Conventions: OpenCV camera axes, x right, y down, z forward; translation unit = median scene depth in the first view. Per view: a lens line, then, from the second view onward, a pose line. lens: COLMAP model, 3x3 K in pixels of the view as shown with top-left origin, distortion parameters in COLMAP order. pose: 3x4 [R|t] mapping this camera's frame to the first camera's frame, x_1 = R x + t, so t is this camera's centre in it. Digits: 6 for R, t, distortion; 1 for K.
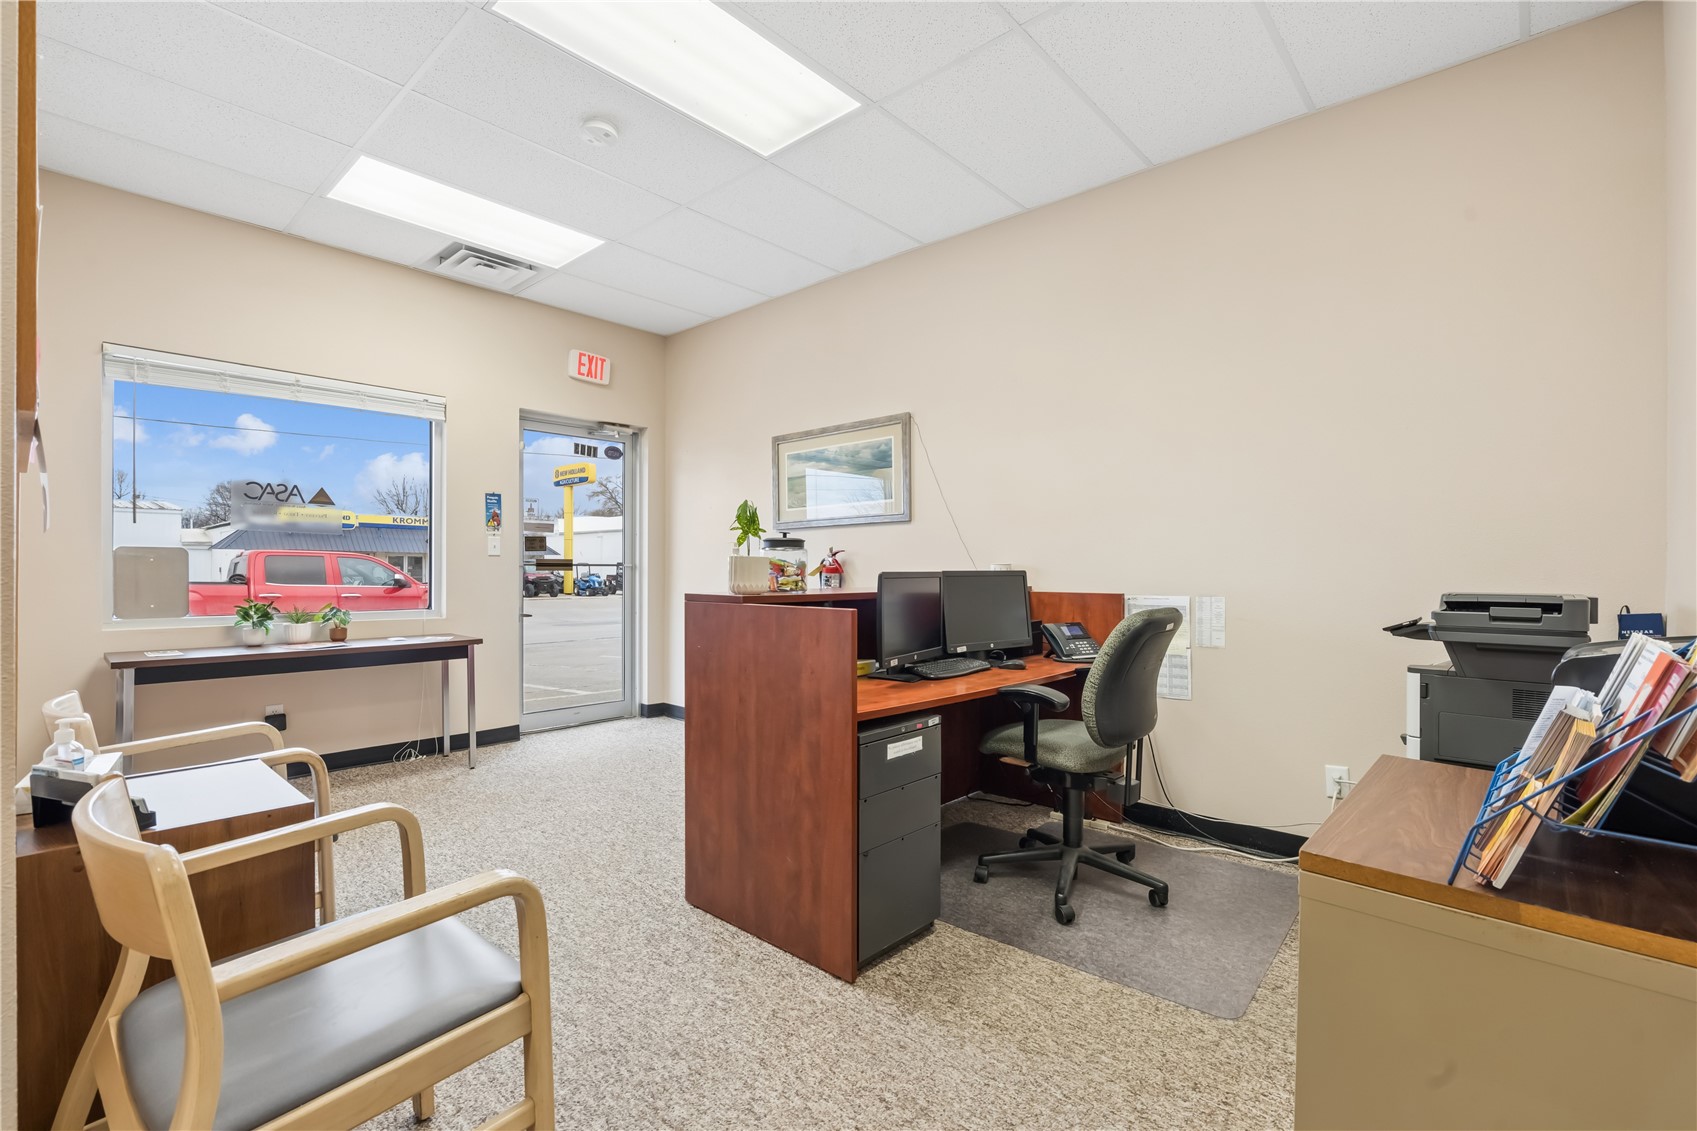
lens RADIAL K [[771.4, 0, 846.0], [0, 771.4, 571.1], [0, 0, 1]] dist [0.002907, 0.000392]
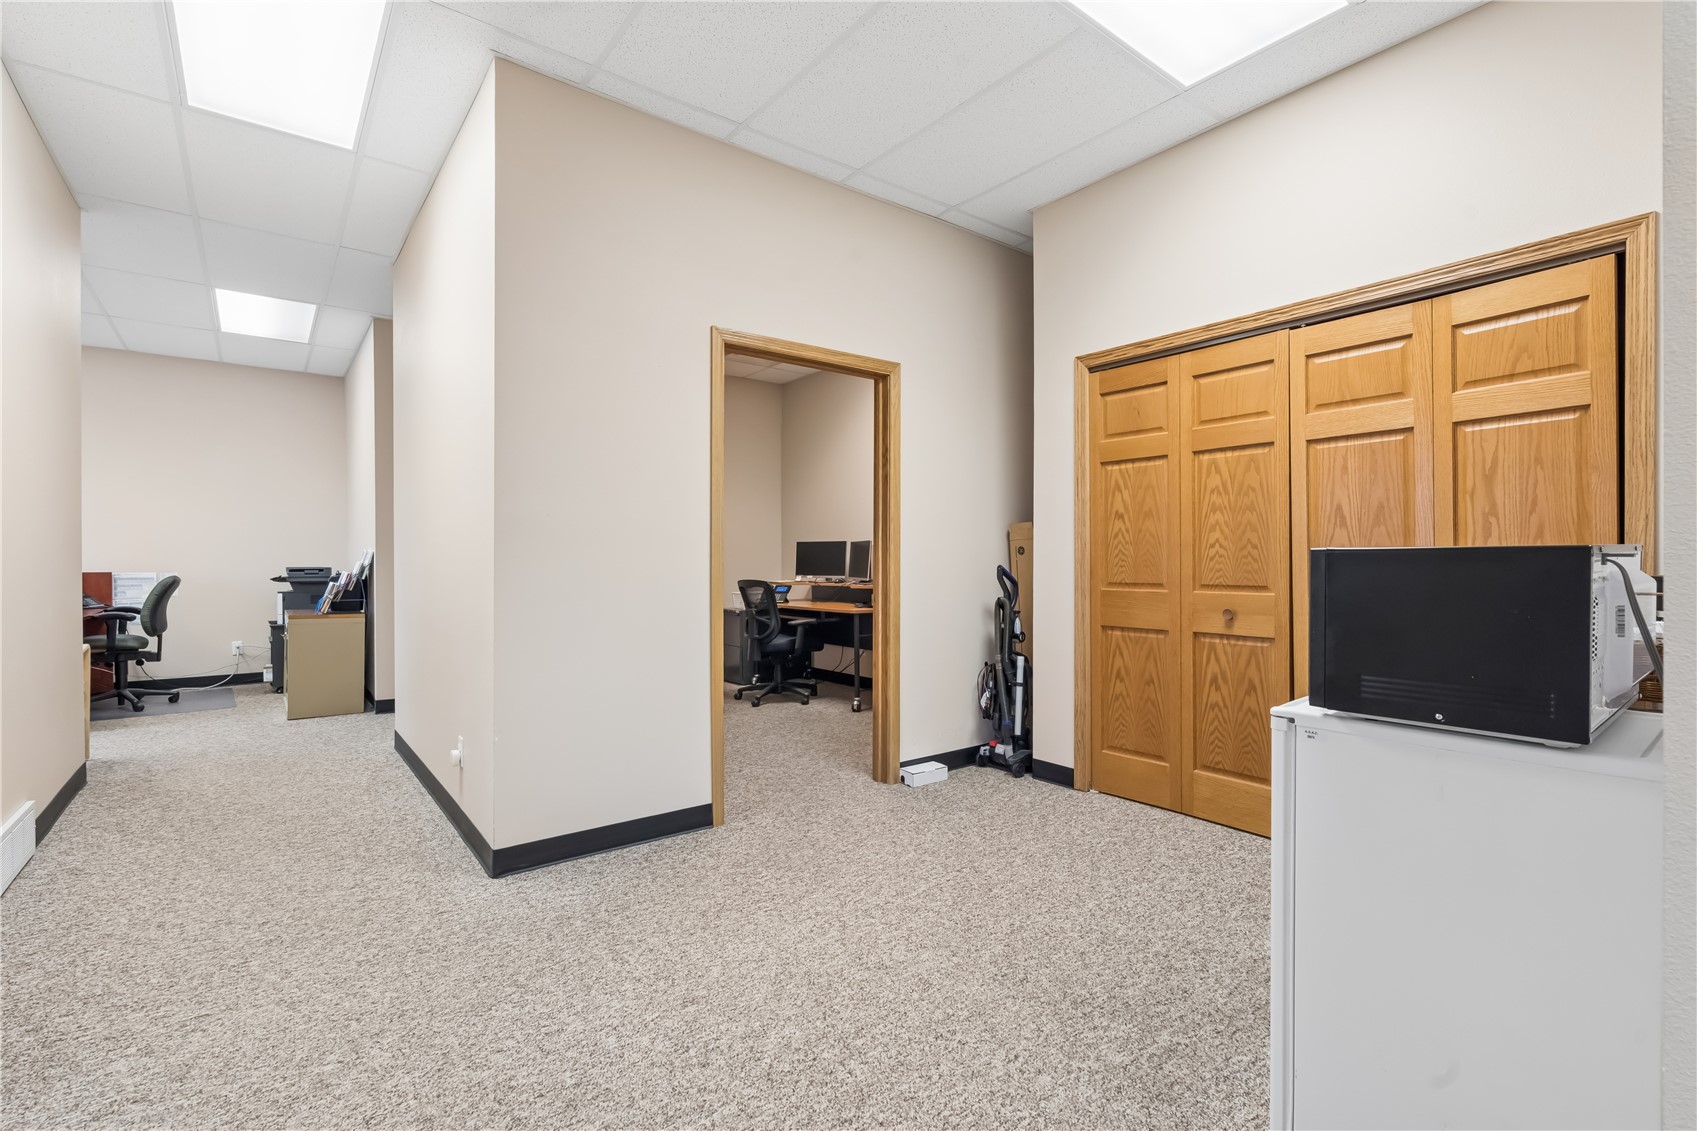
lens RADIAL K [[771.4, 0, 847.6], [0, 771.4, 574.3], [0, 0, 1]] dist [0.002907, 0.000392]
pose [[0.178070, -0.006887, 0.983994, -1.899515], [0.001687, 0.999976, 0.006694, 0.041636], [-0.984016, 0.000468, 0.178077, -1.778080]]
